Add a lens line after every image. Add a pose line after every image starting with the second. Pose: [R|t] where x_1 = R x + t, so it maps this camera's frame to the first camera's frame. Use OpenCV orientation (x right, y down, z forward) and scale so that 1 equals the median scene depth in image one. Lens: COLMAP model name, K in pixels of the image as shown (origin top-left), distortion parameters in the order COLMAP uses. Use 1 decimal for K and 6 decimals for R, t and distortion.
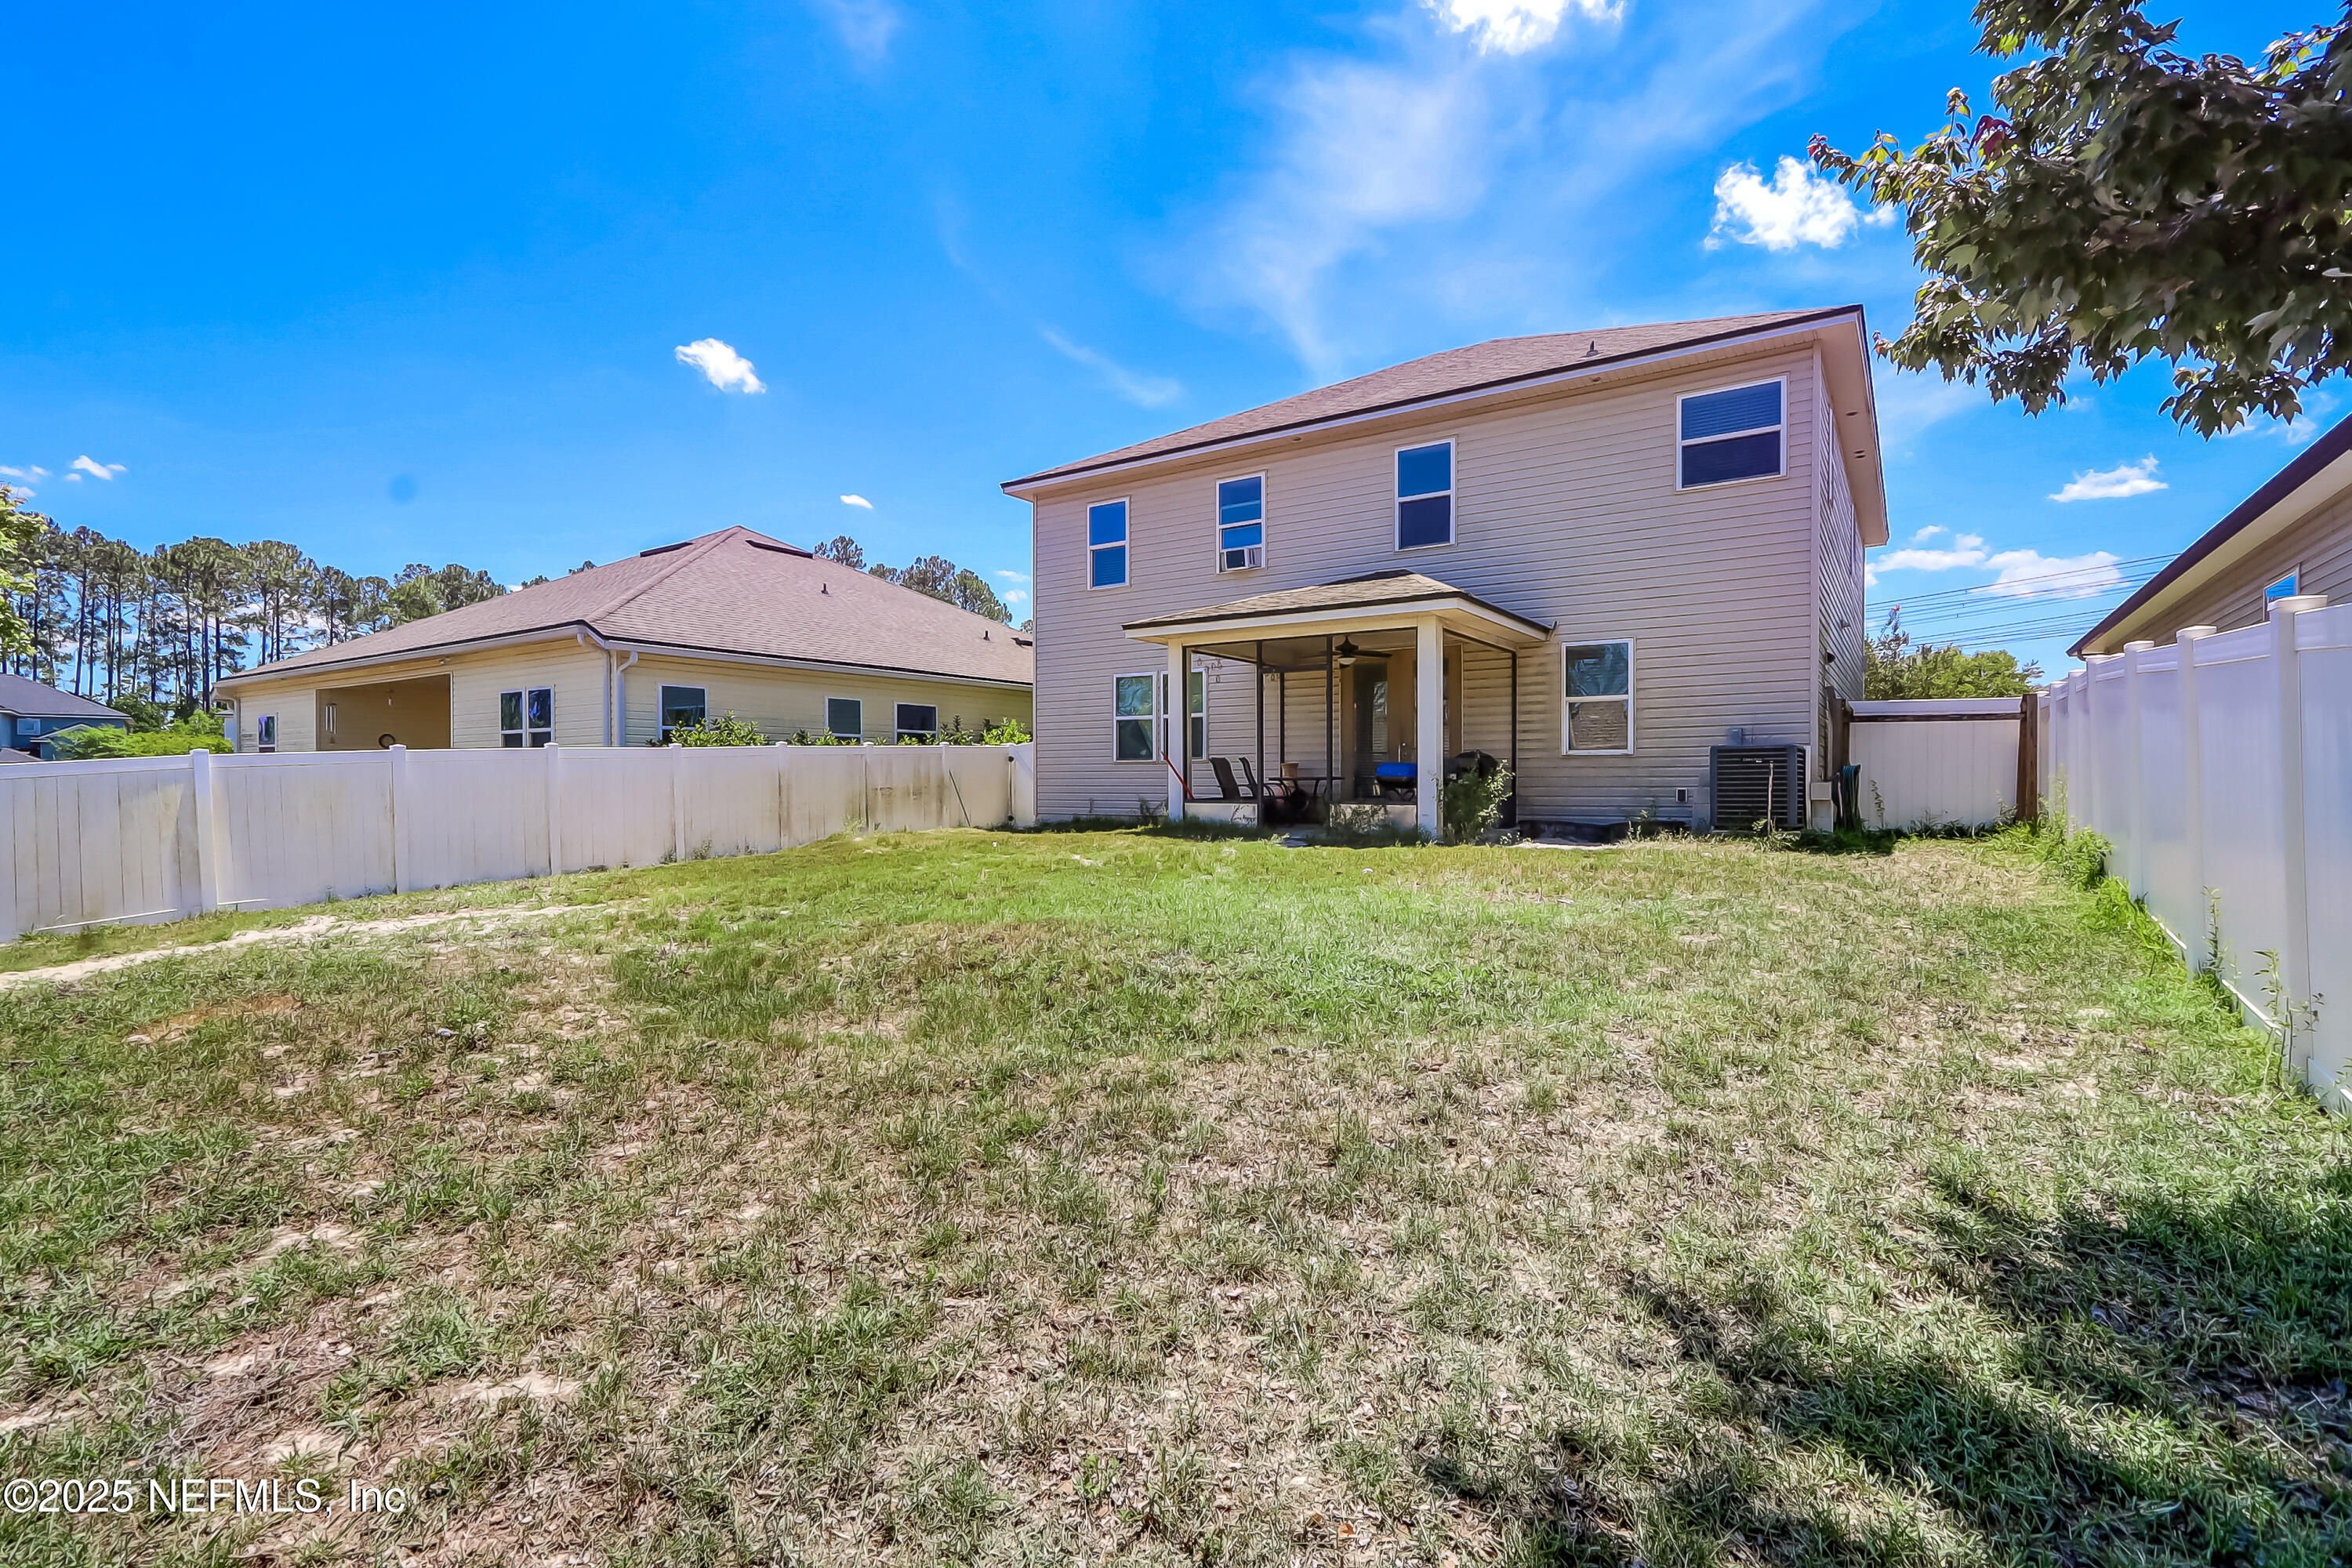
lens RADIAL K [[1077.4, 0, 1187.9], [0, 1077.4, 783.4], [0, 0, 1]] dist [0.002680, 0.002290]
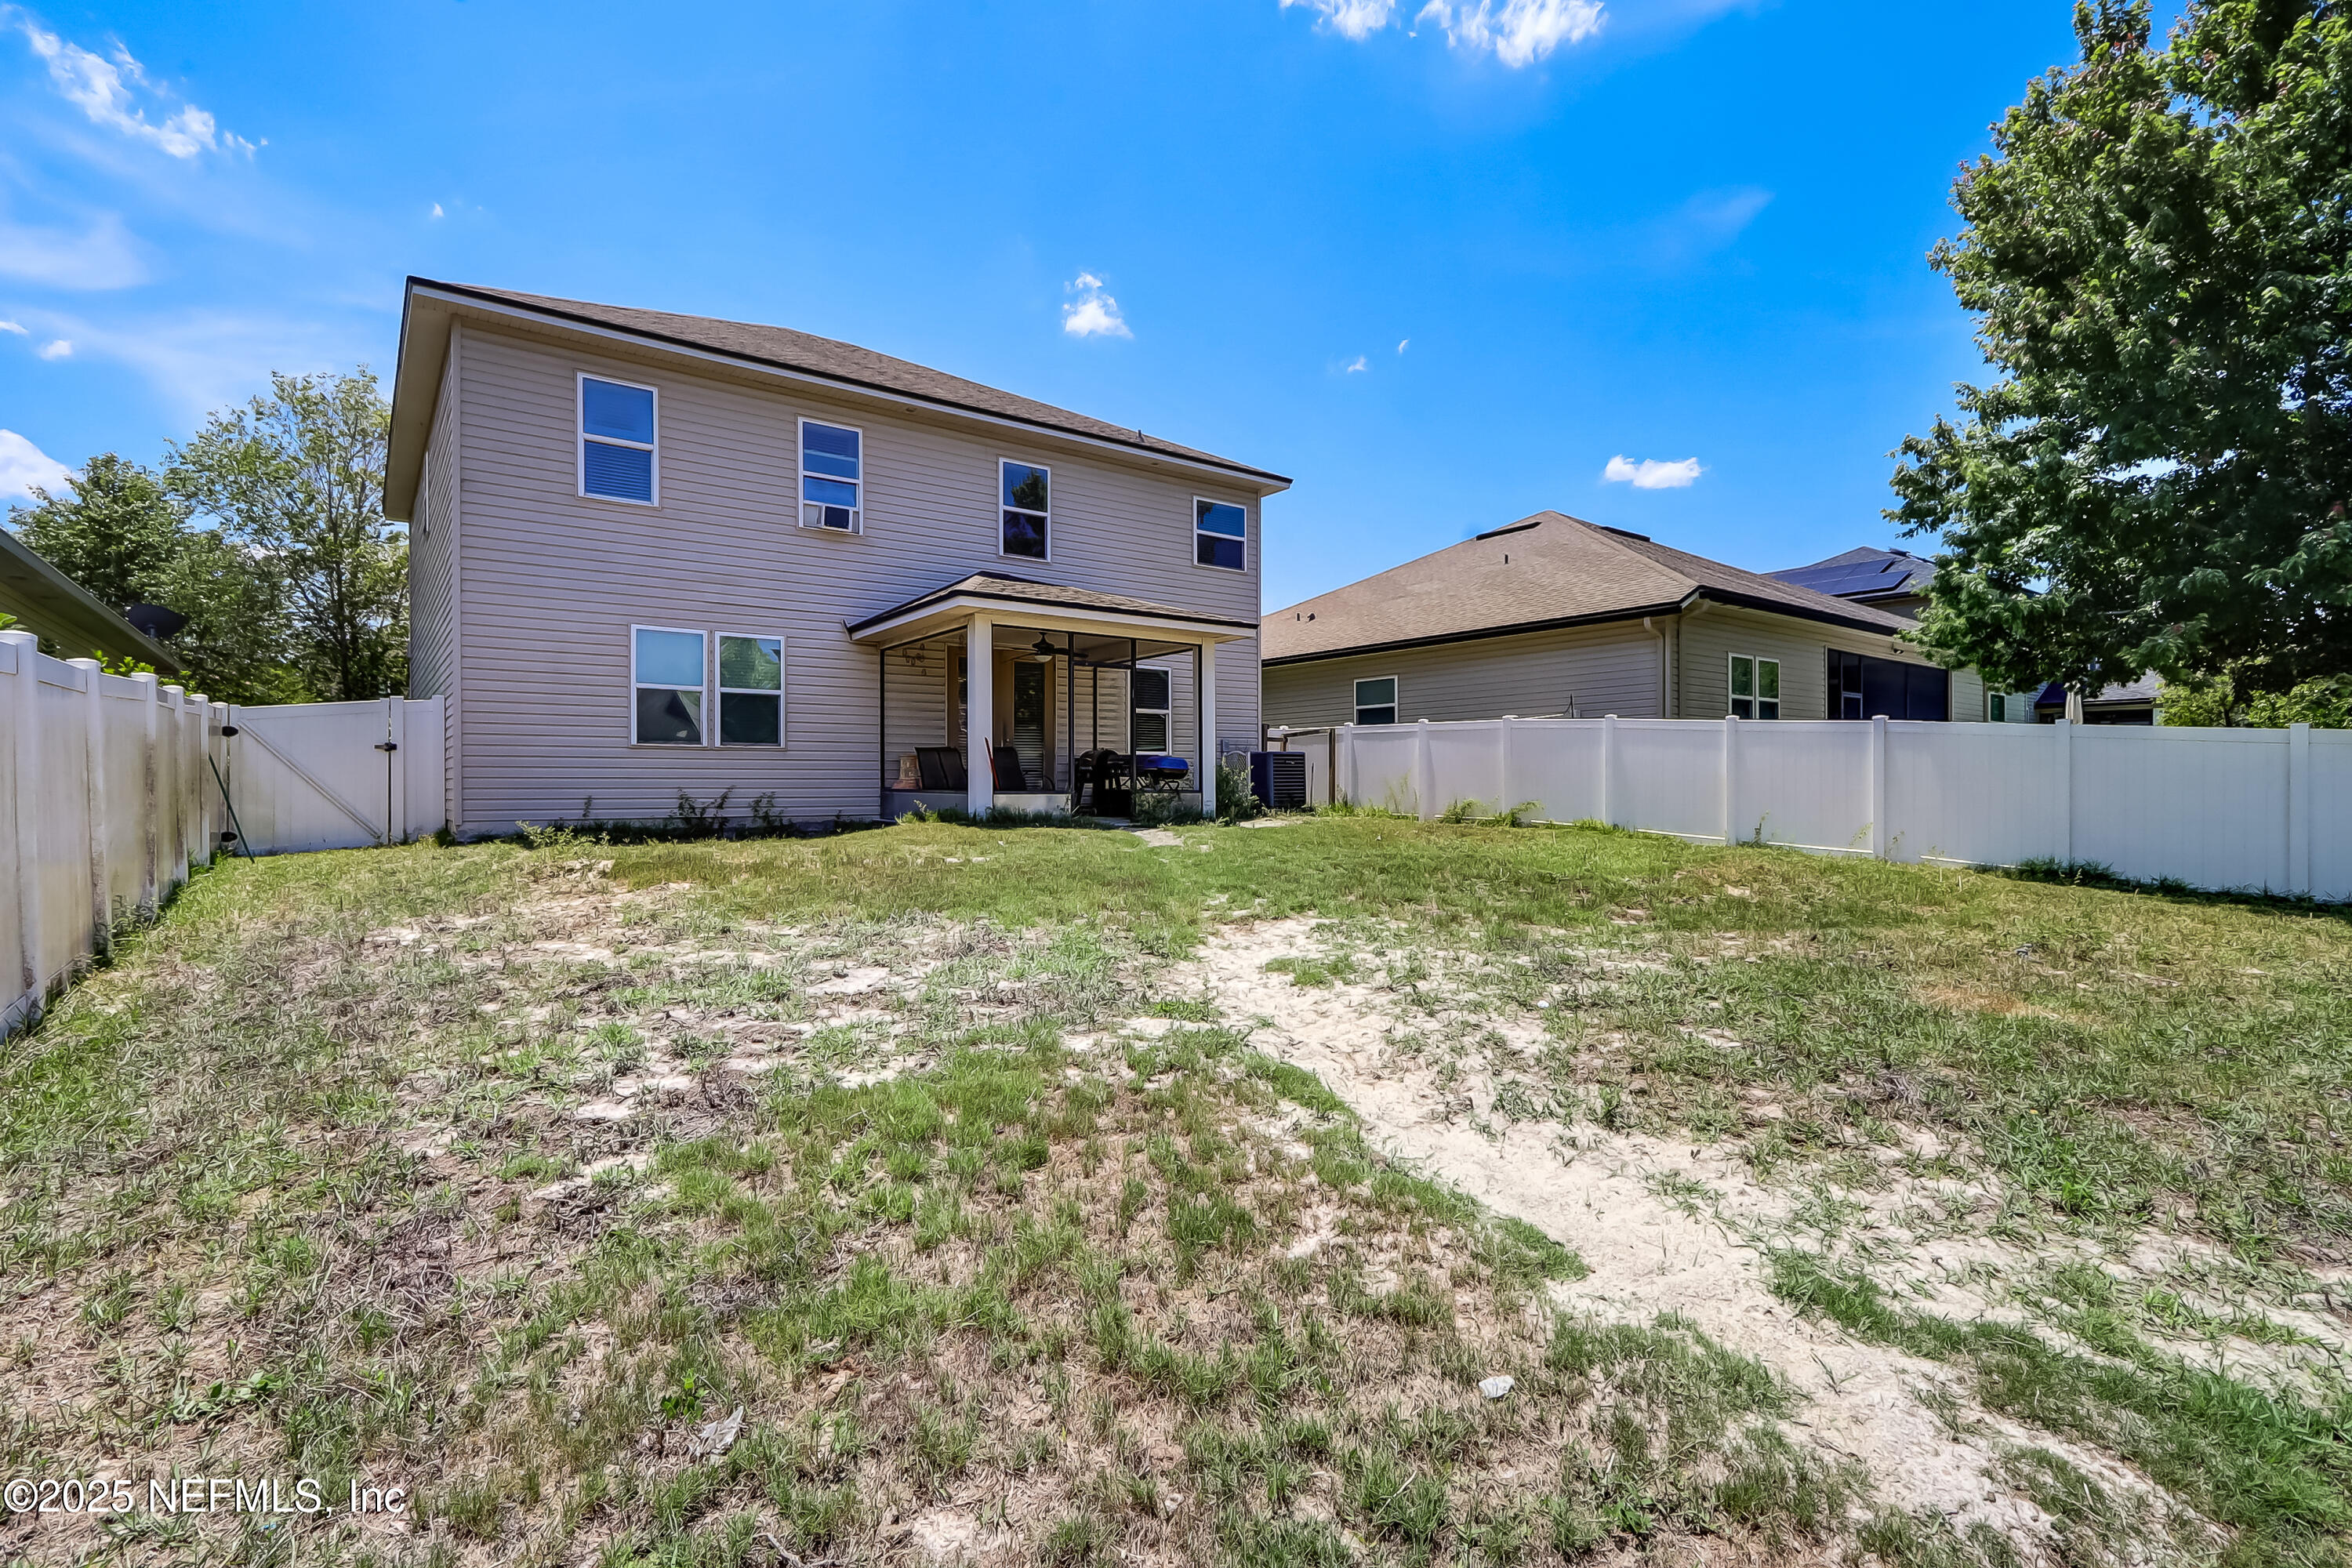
lens RADIAL K [[1077.4, 0, 1182.5], [0, 1077.4, 789.4], [0, 0, 1]] dist [0.002680, 0.002290]
pose [[0.329752, -0.000502, 0.944067, -0.754484], [0.006506, 0.999977, -0.001741, 0.016461], [-0.944045, 0.006716, 0.329748, 0.495966]]
